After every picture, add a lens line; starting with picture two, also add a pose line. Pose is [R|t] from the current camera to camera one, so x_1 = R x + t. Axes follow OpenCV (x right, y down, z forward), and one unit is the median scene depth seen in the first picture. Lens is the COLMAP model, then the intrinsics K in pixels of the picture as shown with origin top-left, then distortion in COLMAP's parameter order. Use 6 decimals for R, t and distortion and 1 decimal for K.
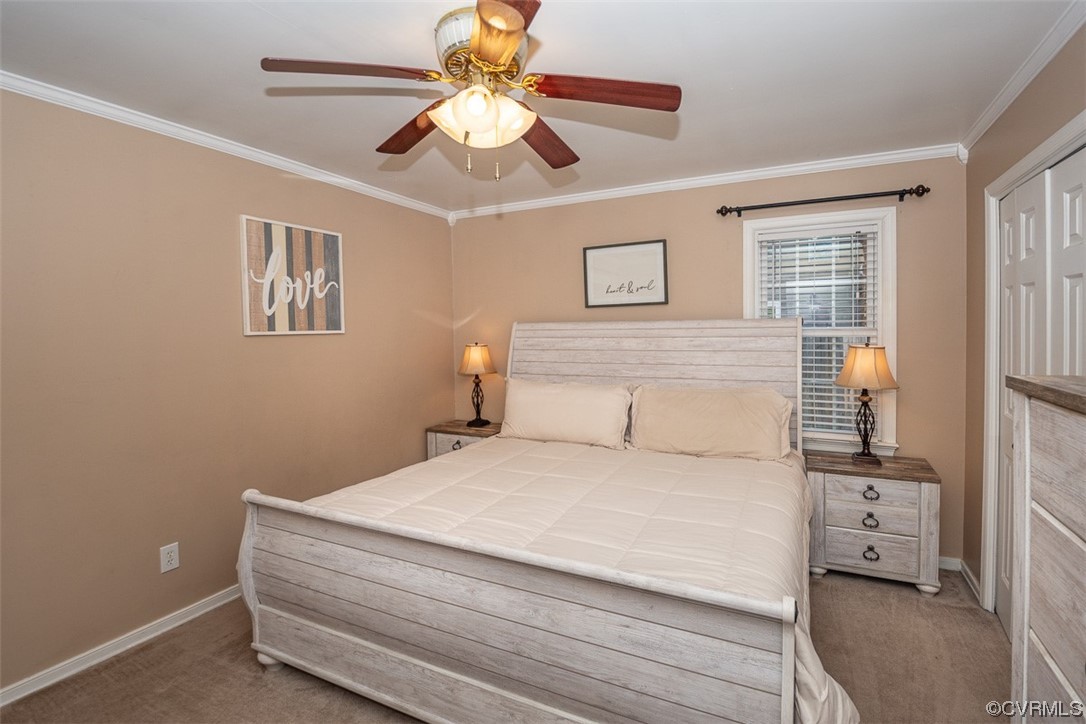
lens RADIAL K [[525.0, 0, 543.0], [0, 525.0, 338.7], [0, 0, 1]] dist [0.003921, 0.000321]
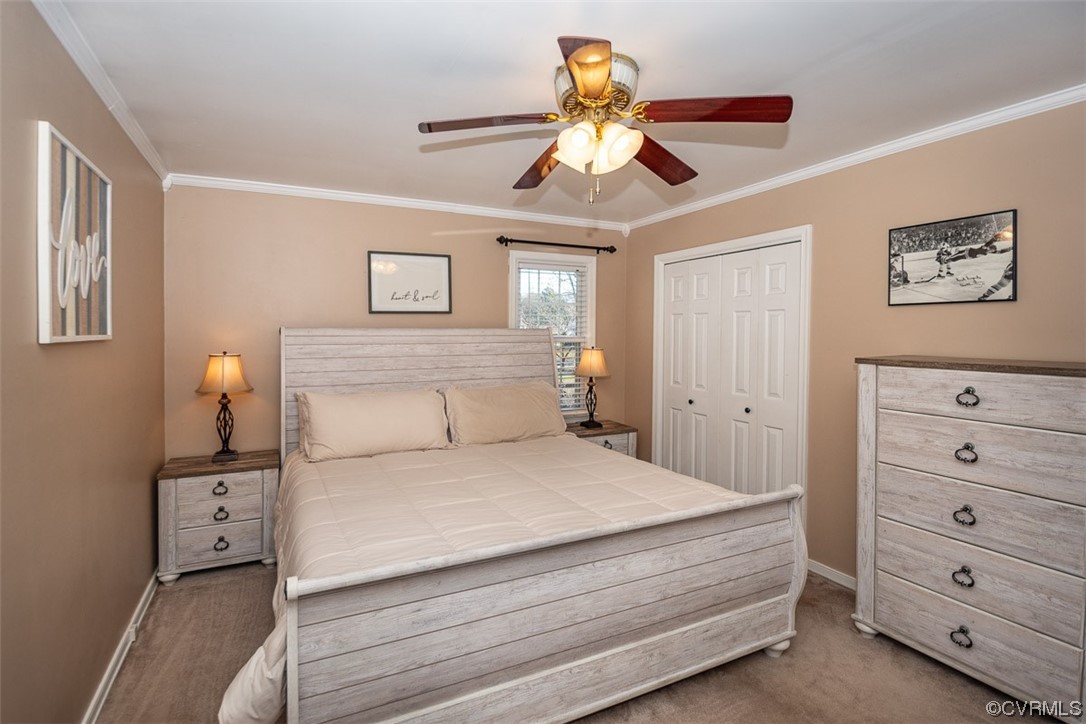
lens RADIAL K [[511.9, 0, 507.7], [0, 511.9, 339.1], [0, 0, 1]] dist [-0.001354, -0.000331]
pose [[0.617610, 0.002223, 0.786481, -0.612293], [0.009047, 0.999910, -0.009931, -0.000191], [-0.786432, 0.013249, 0.617535, 0.271430]]
